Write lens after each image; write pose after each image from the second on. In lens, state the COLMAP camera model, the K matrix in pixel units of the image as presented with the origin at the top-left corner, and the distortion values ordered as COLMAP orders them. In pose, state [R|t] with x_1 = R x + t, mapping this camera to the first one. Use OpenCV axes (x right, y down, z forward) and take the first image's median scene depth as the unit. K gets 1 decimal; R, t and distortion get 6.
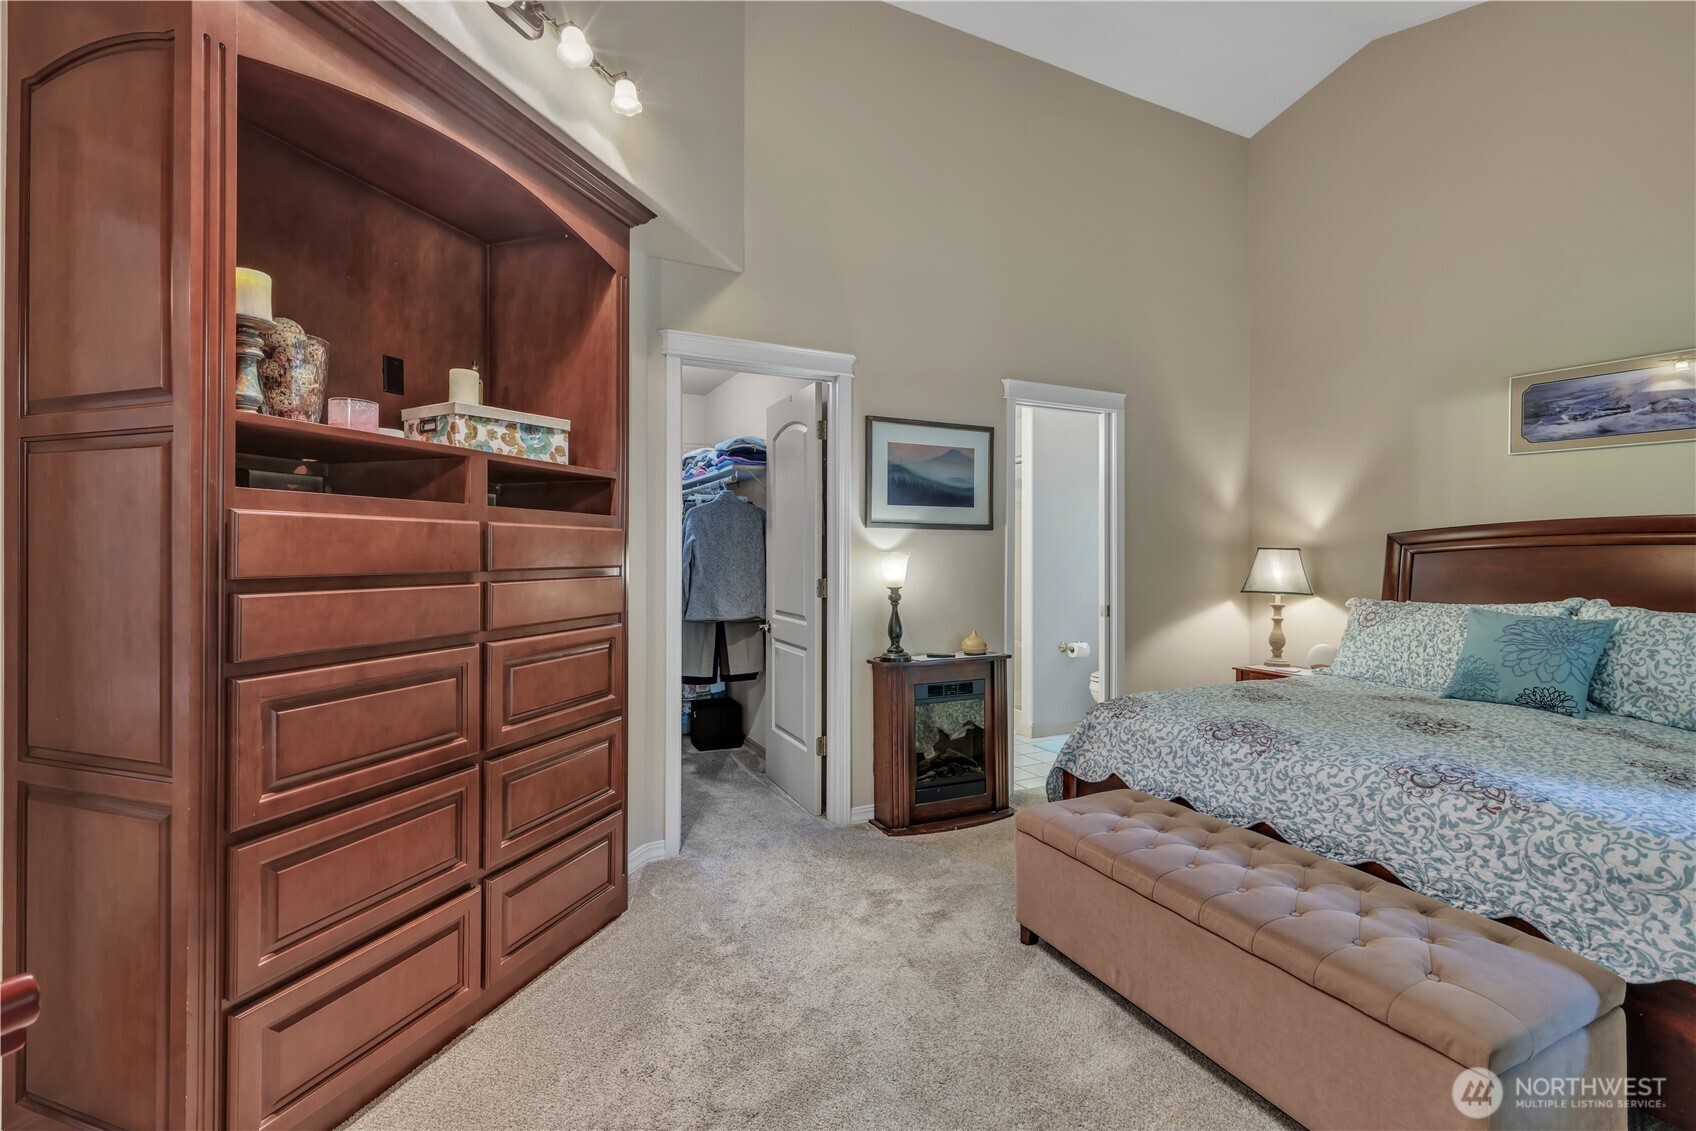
lens RADIAL K [[745.9, 0, 849.4], [0, 745.9, 550.2], [0, 0, 1]] dist [-0.001862, 0.000539]
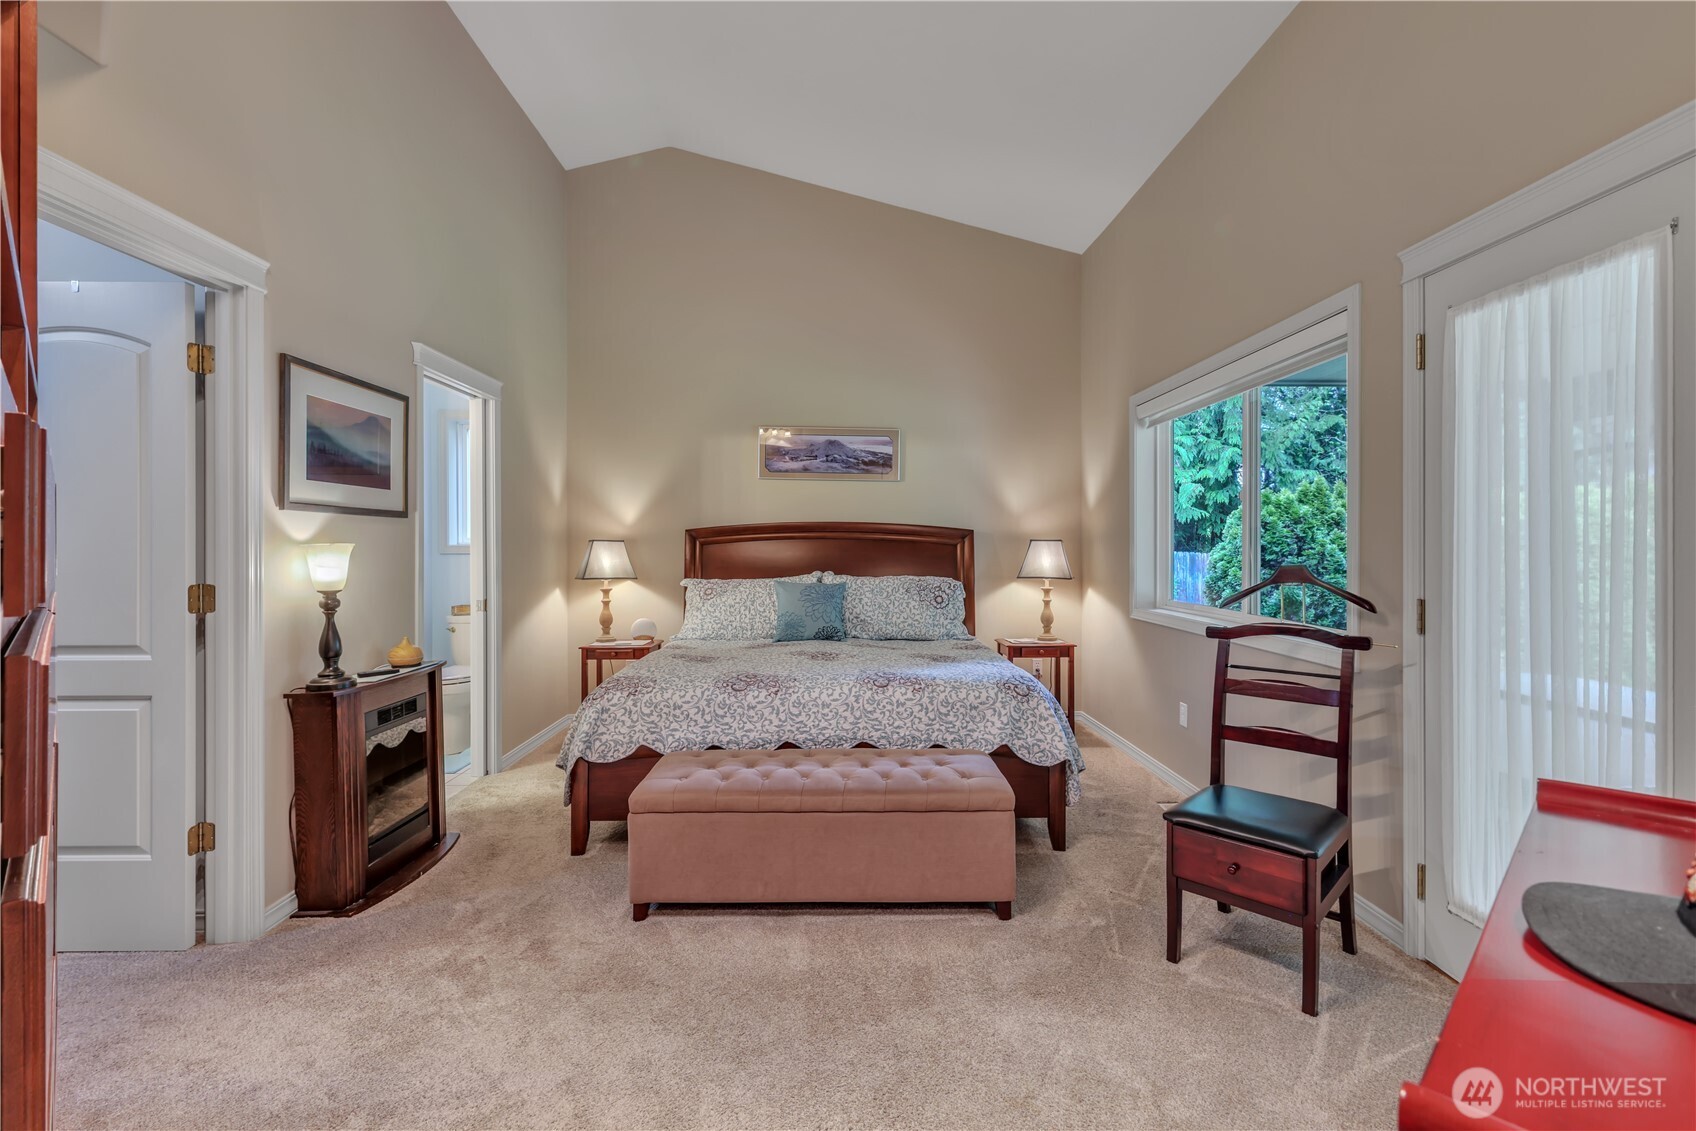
lens RADIAL K [[745.9, 0, 849.4], [0, 745.9, 550.2], [0, 0, 1]] dist [-0.001862, 0.000539]
pose [[0.415810, -0.009448, 0.909403, -0.406129], [-0.000772, 0.999942, 0.010741, 0.000203], [-0.909451, -0.005168, 0.415778, 0.211747]]
